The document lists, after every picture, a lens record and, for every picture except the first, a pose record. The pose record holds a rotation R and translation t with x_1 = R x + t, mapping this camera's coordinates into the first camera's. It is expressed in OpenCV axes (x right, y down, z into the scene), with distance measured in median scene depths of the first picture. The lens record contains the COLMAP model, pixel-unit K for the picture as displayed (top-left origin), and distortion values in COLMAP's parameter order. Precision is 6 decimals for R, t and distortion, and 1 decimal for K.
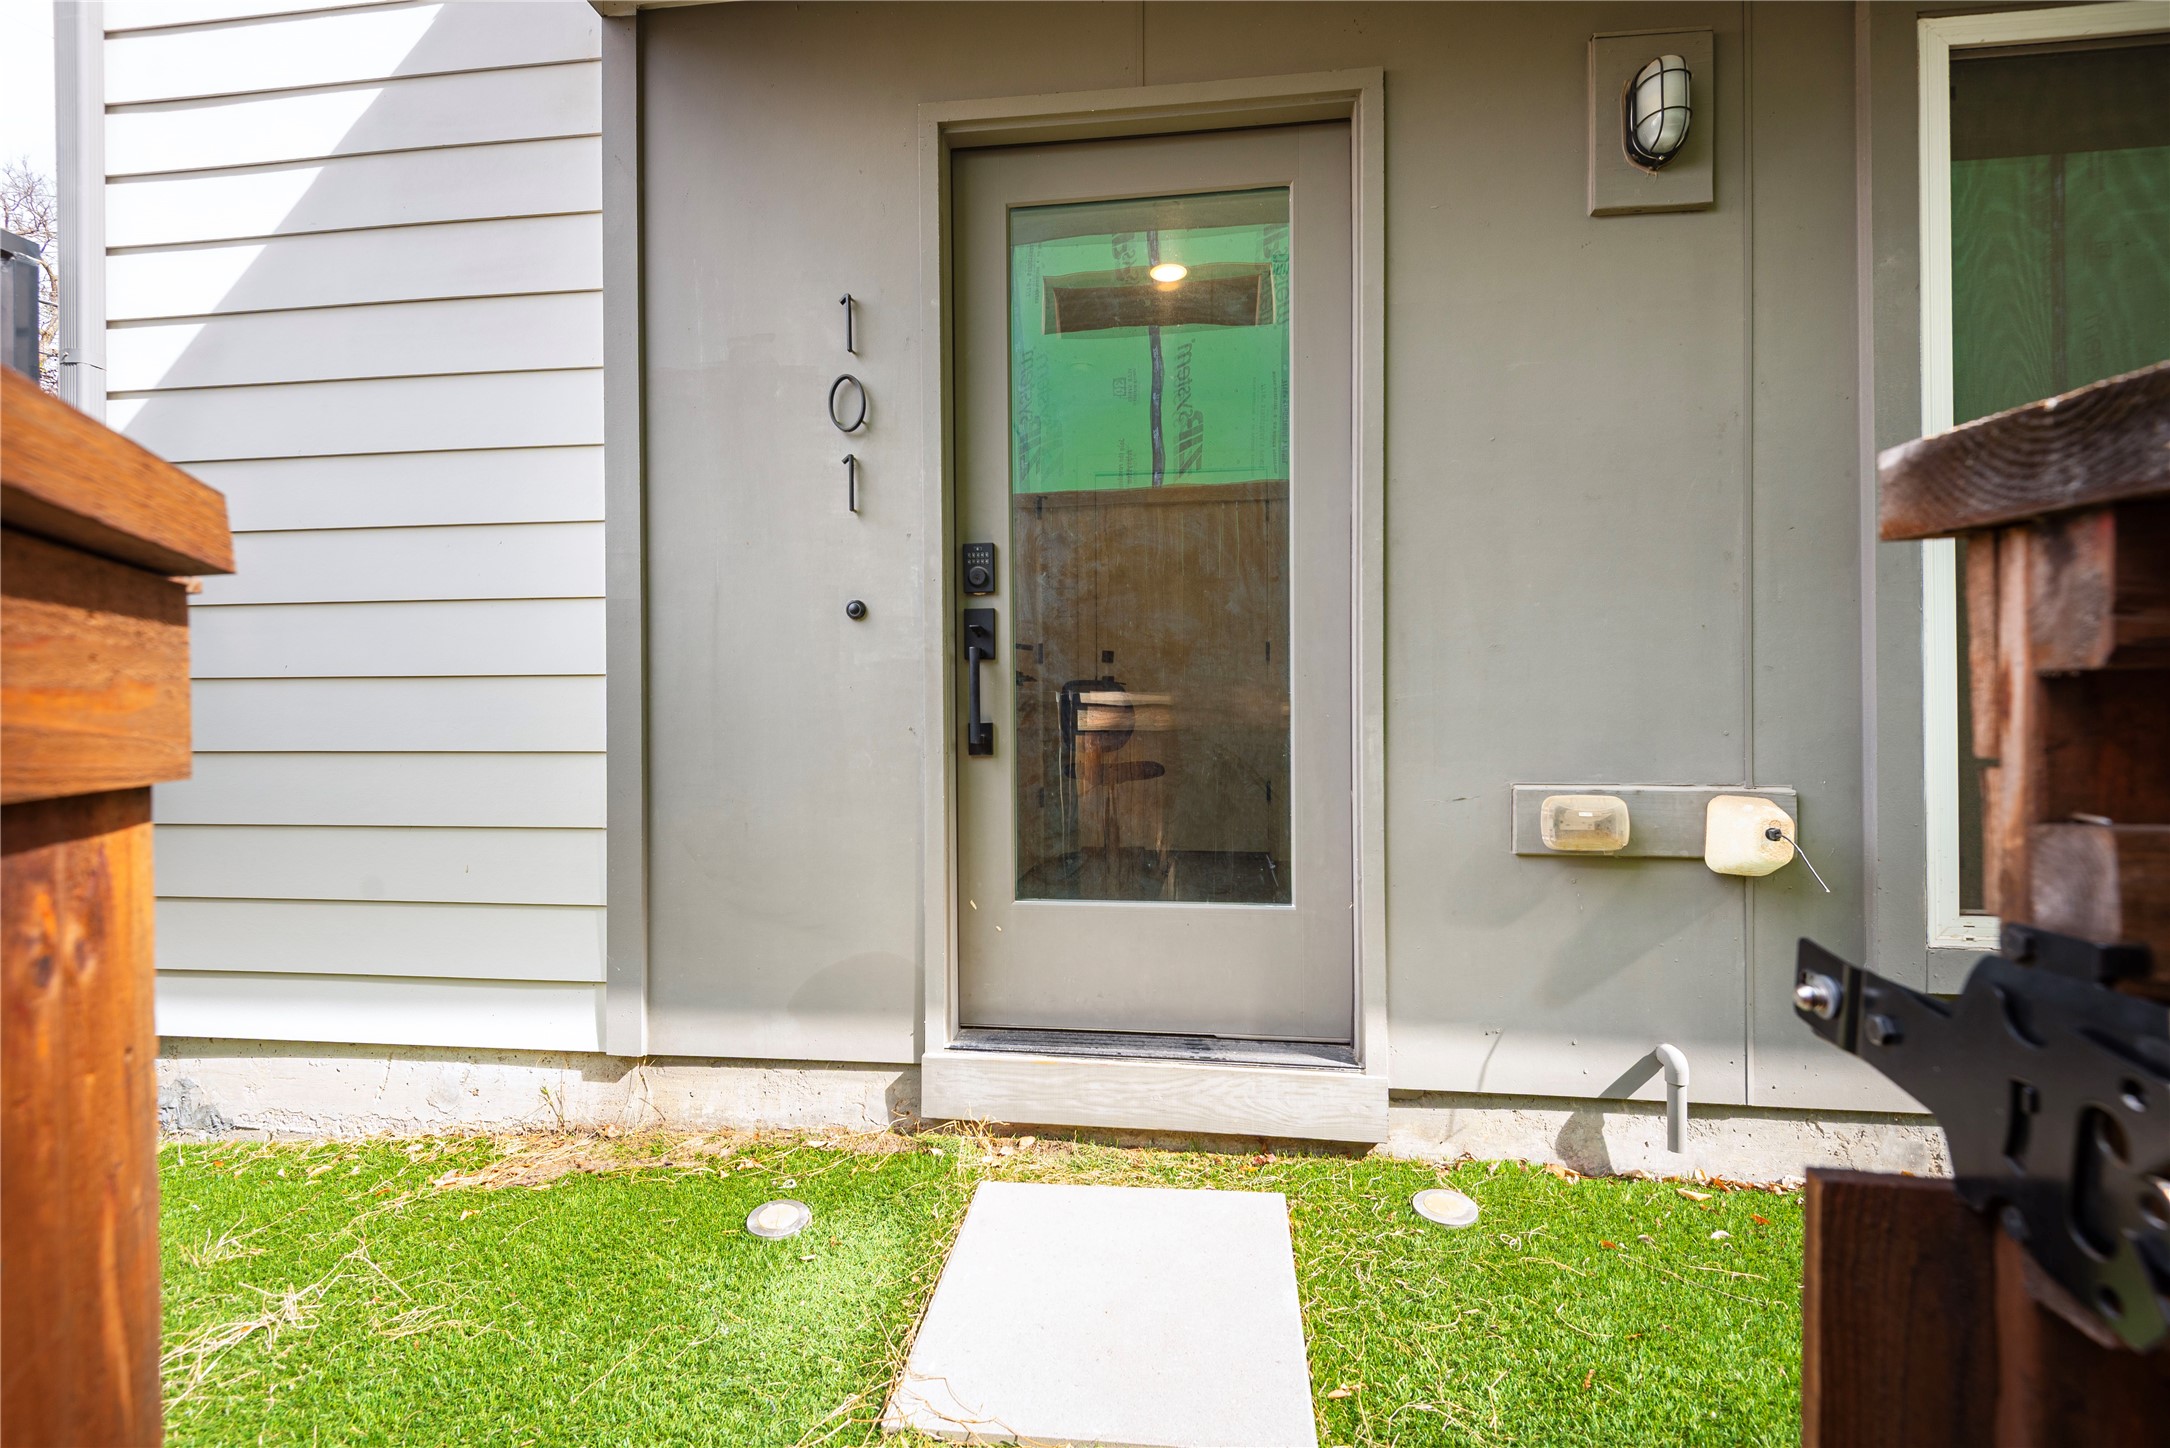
lens RADIAL K [[986.9, 0, 1085.0], [0, 986.9, 724.0], [0, 0, 1]] dist [0.003732, -0.000563]
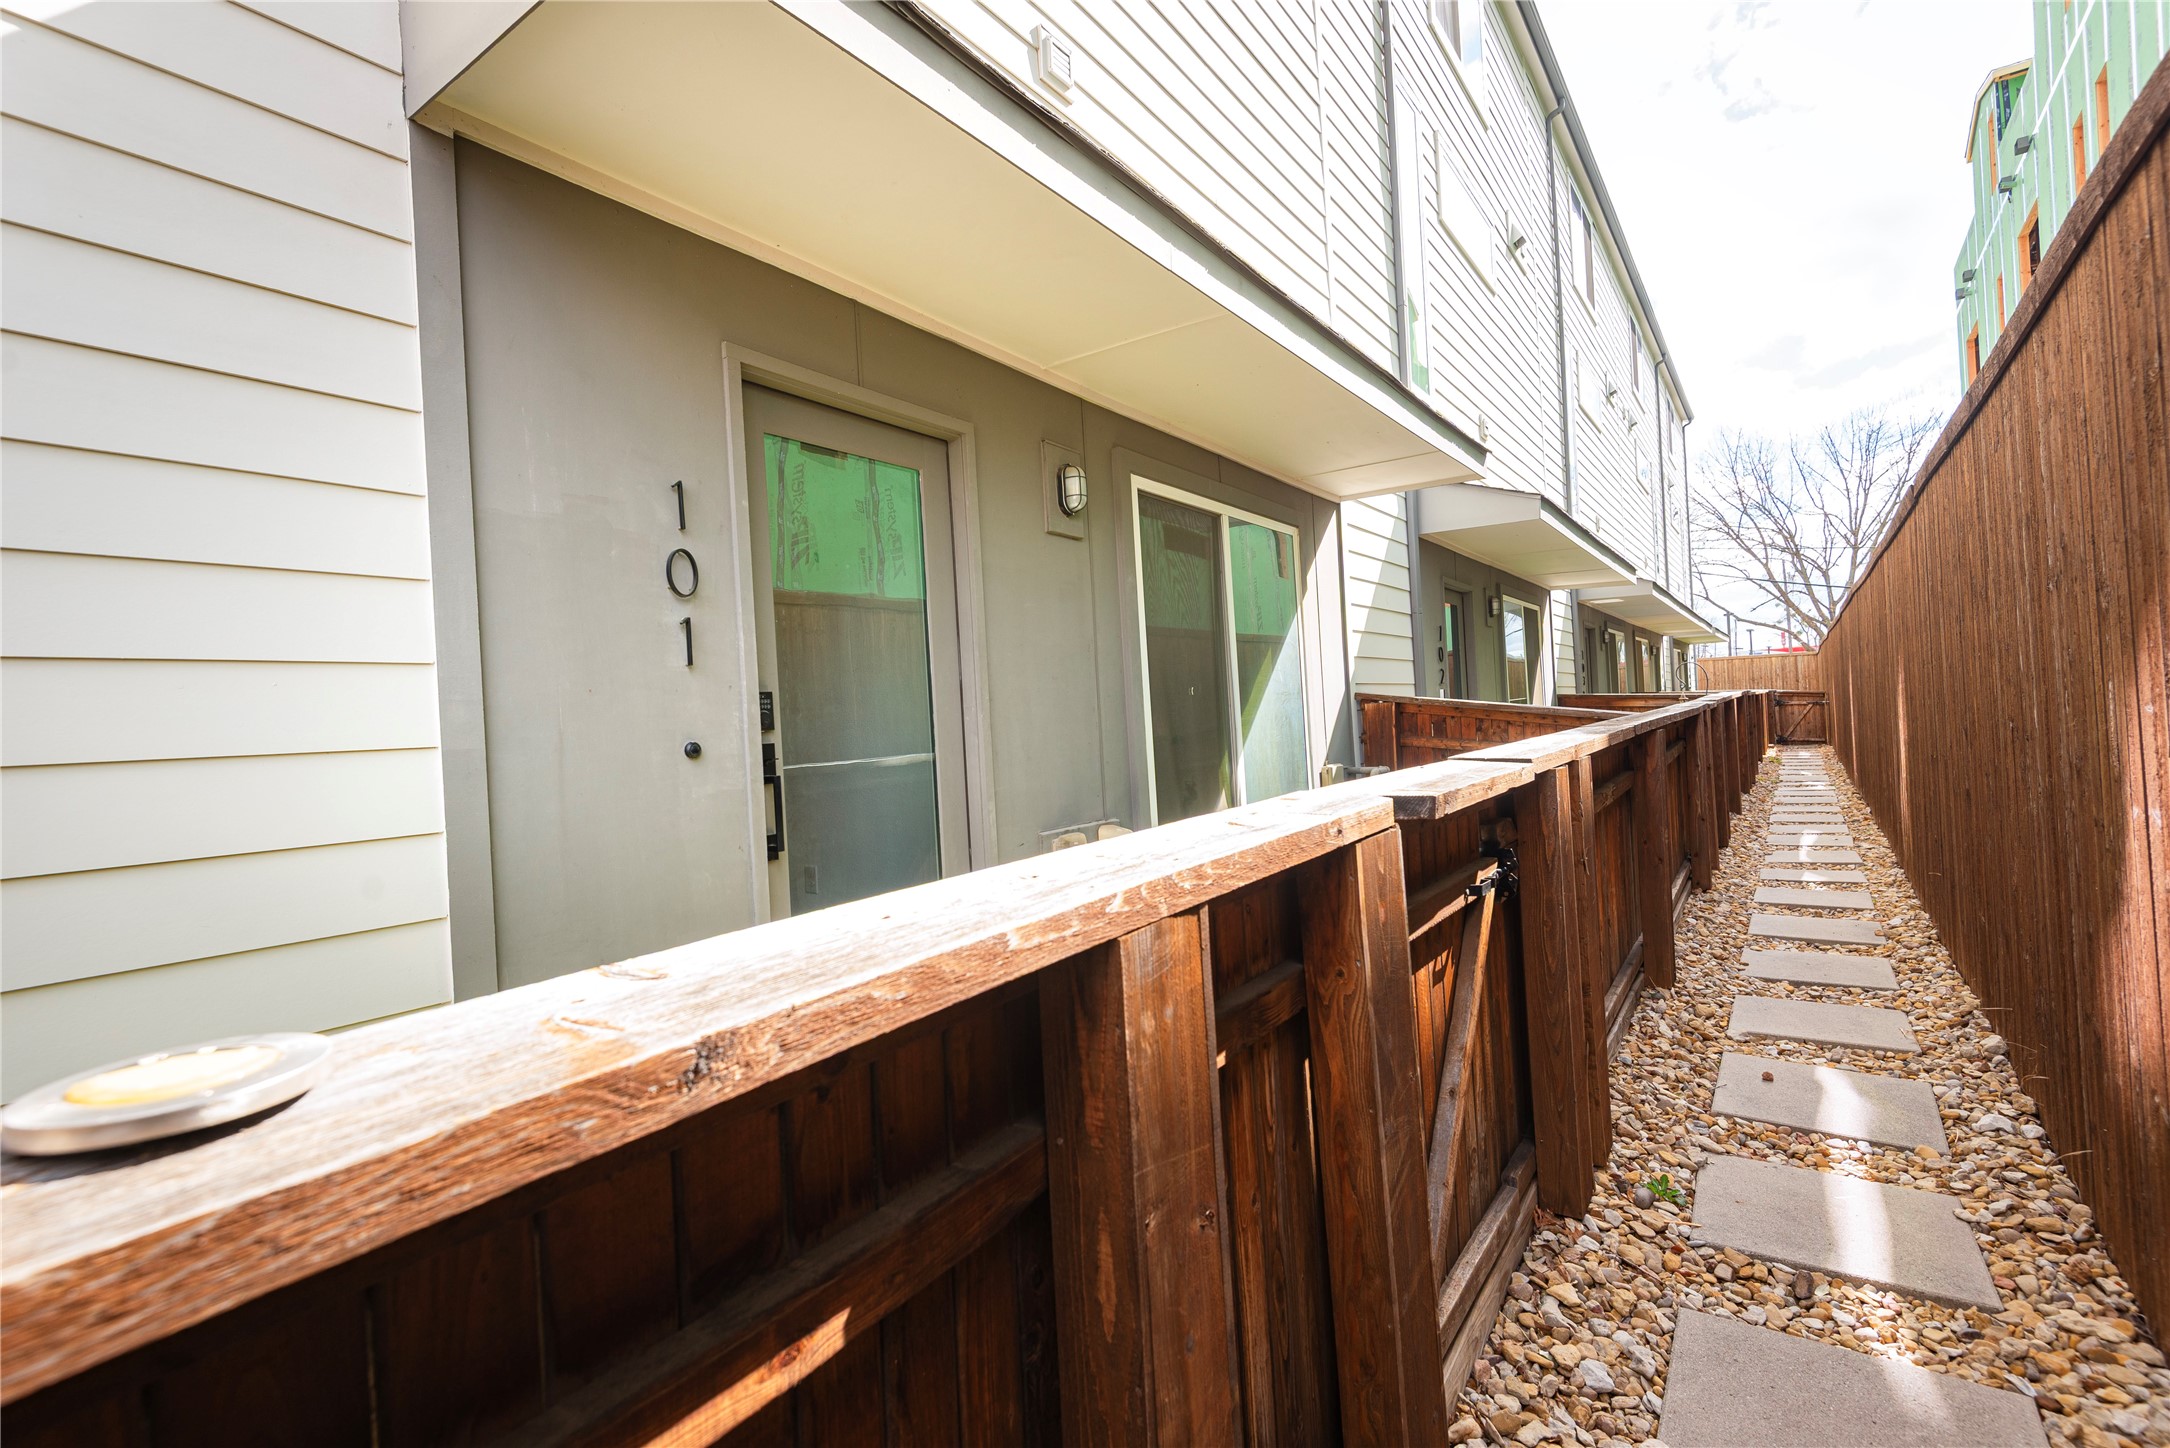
lens RADIAL K [[986.9, 0, 1085.0], [0, 986.9, 724.0], [0, 0, 1]] dist [0.003732, -0.000563]
pose [[0.469477, -0.022093, 0.882668, -1.045818], [0.053007, 0.998589, -0.003199, -0.118228], [-0.881352, 0.048289, 0.469986, 0.041428]]
